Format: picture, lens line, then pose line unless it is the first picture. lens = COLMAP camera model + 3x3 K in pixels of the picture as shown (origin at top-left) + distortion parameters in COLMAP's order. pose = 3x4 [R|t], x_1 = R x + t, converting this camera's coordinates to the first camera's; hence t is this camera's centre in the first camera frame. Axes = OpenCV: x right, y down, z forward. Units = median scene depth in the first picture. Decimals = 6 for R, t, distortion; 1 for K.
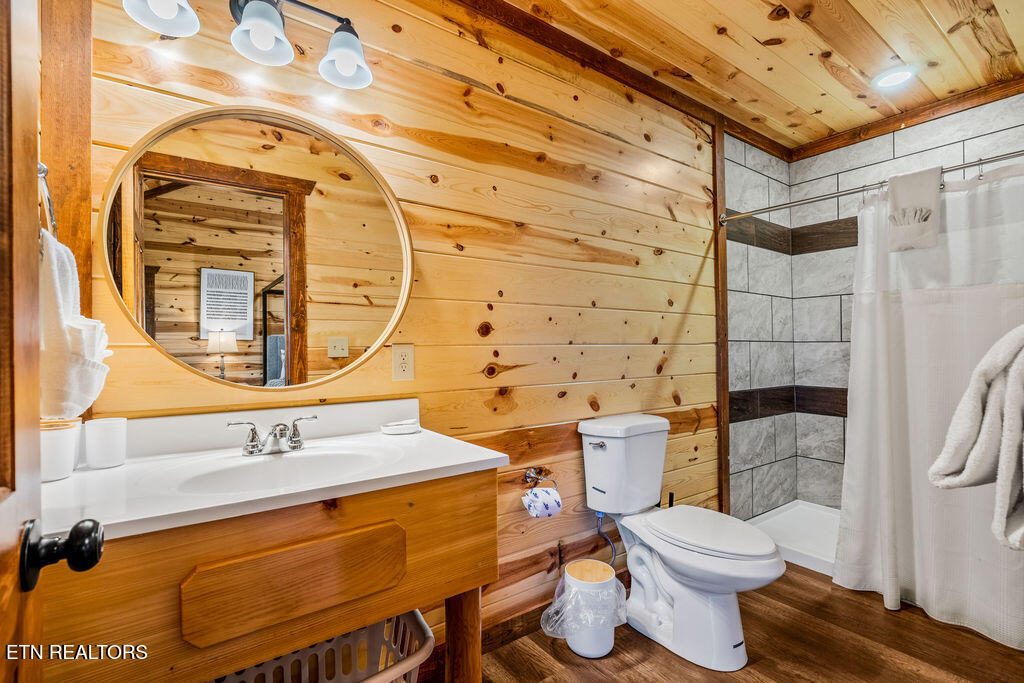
lens RADIAL K [[471.8, 0, 516.5], [0, 471.8, 345.6], [0, 0, 1]] dist [0.001495, 0.000267]
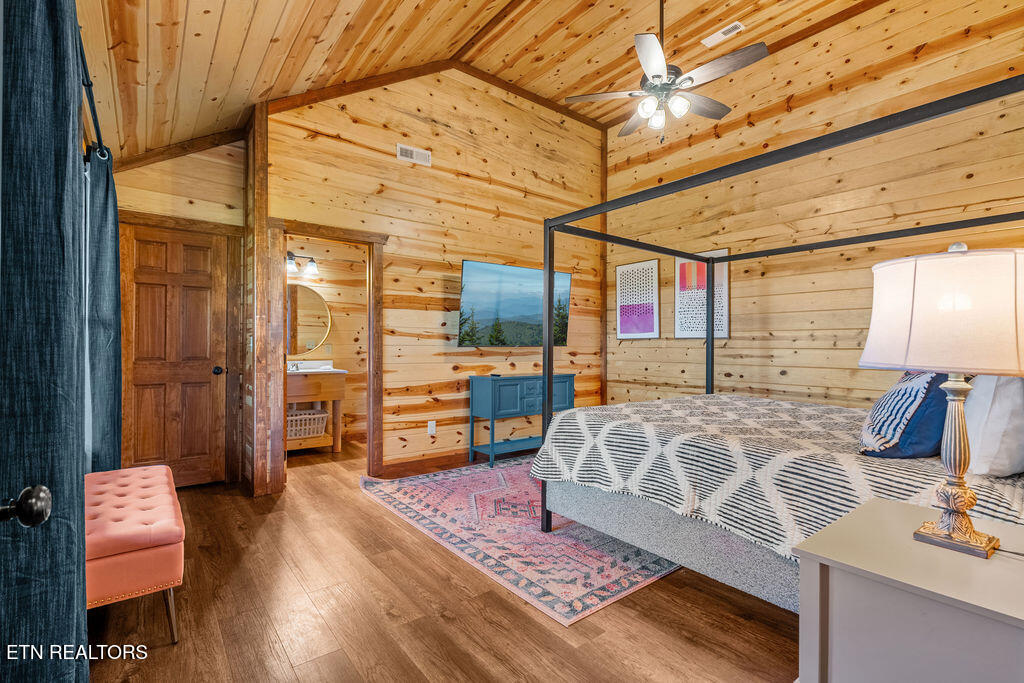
lens RADIAL K [[471.8, 0, 518.5], [0, 471.8, 344.1], [0, 0, 1]] dist [0.001495, 0.000267]
pose [[0.999122, 0.015821, 0.038784, 0.903301], [-0.015754, 0.999874, -0.002037, -0.016550], [-0.038811, 0.001424, 0.999246, -2.220011]]
